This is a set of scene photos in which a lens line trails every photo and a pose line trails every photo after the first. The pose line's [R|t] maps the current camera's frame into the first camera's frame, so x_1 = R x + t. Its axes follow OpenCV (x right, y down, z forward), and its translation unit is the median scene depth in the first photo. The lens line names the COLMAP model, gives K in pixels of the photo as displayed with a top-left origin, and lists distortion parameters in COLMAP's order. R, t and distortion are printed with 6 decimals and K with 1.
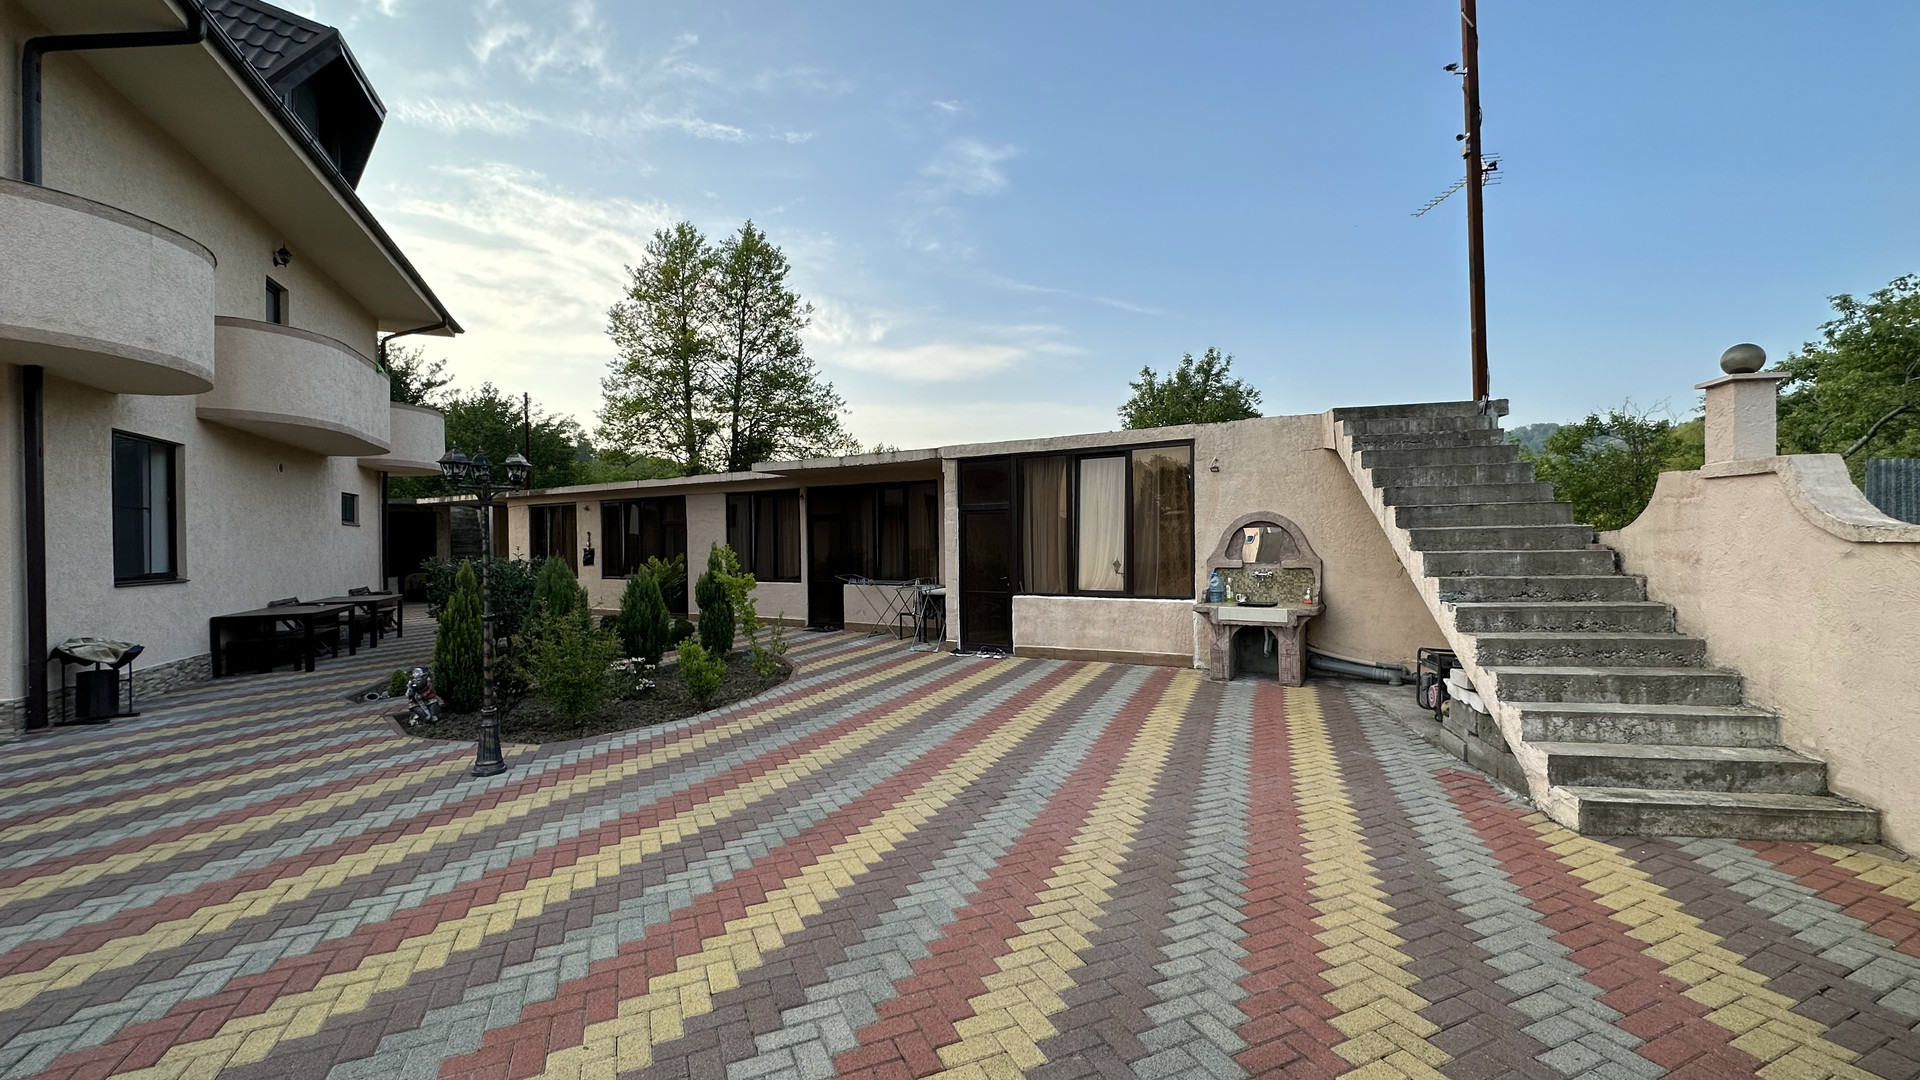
lens RADIAL K [[769.5, 0, 956.3], [0, 769.5, 541.2], [0, 0, 1]] dist [0.001033, 0.000152]
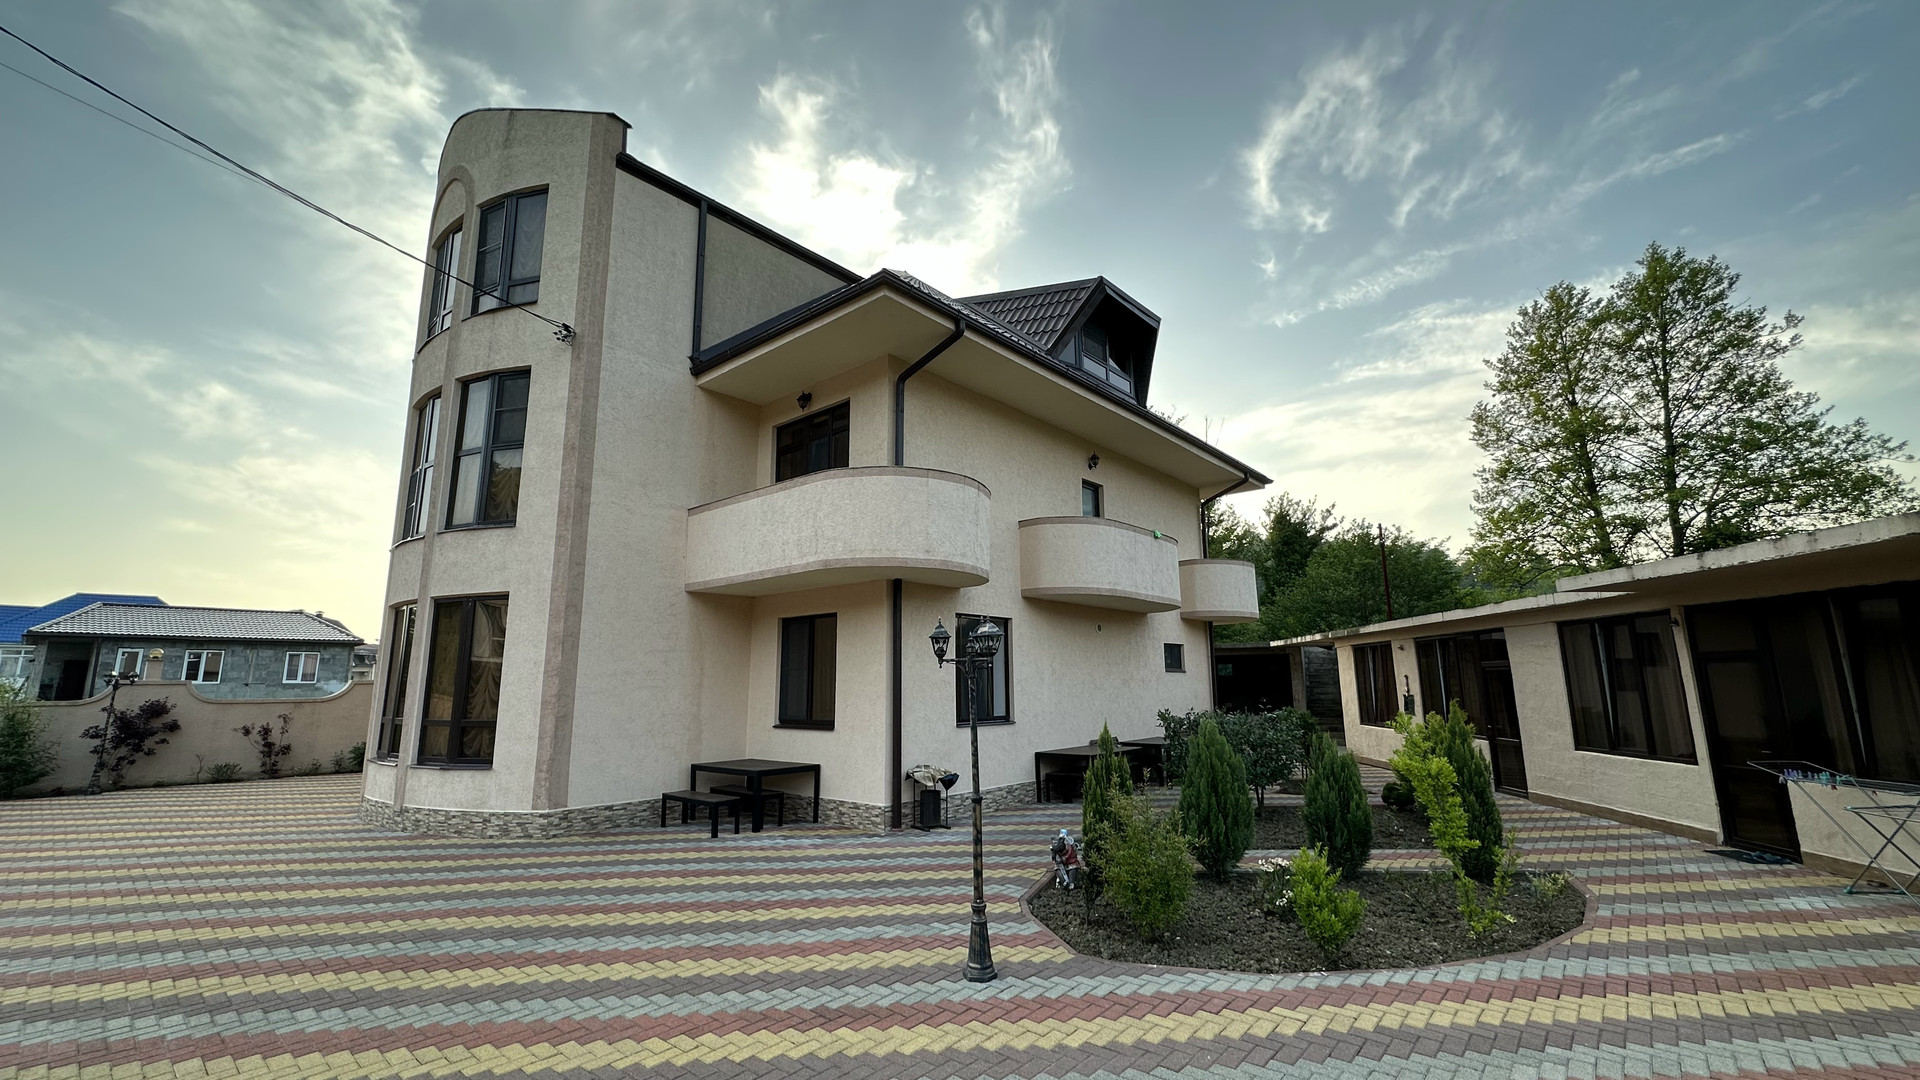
lens RADIAL K [[763.9, 0, 958.1], [0, 763.9, 541.4], [0, 0, 1]] dist [-0.001306, -0.000253]
pose [[0.439542, -0.155055, -0.884738, 0.057119], [0.004470, 0.985353, -0.170468, -0.011470], [0.898211, 0.070973, 0.433797, 0.121835]]
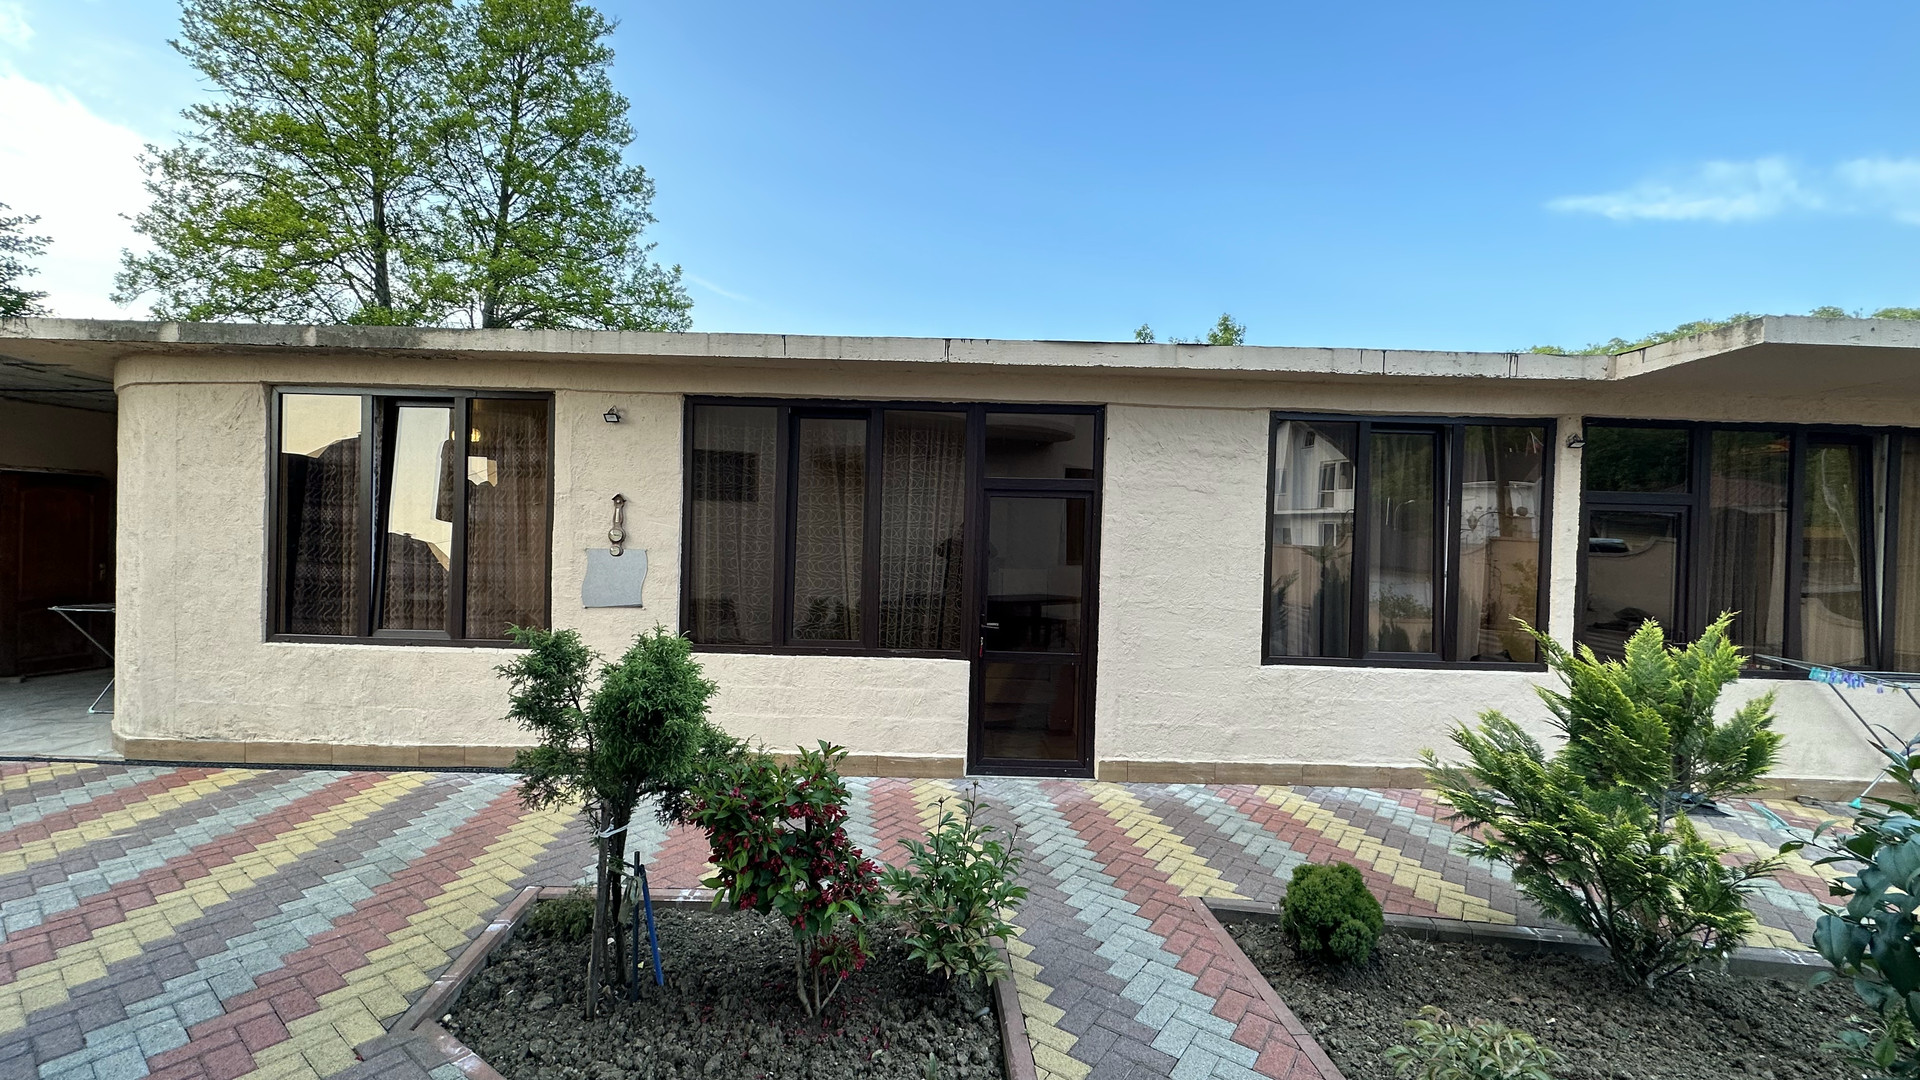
lens RADIAL K [[763.9, 0, 958.1], [0, 763.9, 541.4], [0, 0, 1]] dist [-0.001306, -0.000253]
pose [[0.845546, 0.033319, 0.532863, -0.374326], [-0.033413, 0.999397, -0.009471, 0.002946], [-0.532857, -0.009796, 0.846149, 0.487062]]
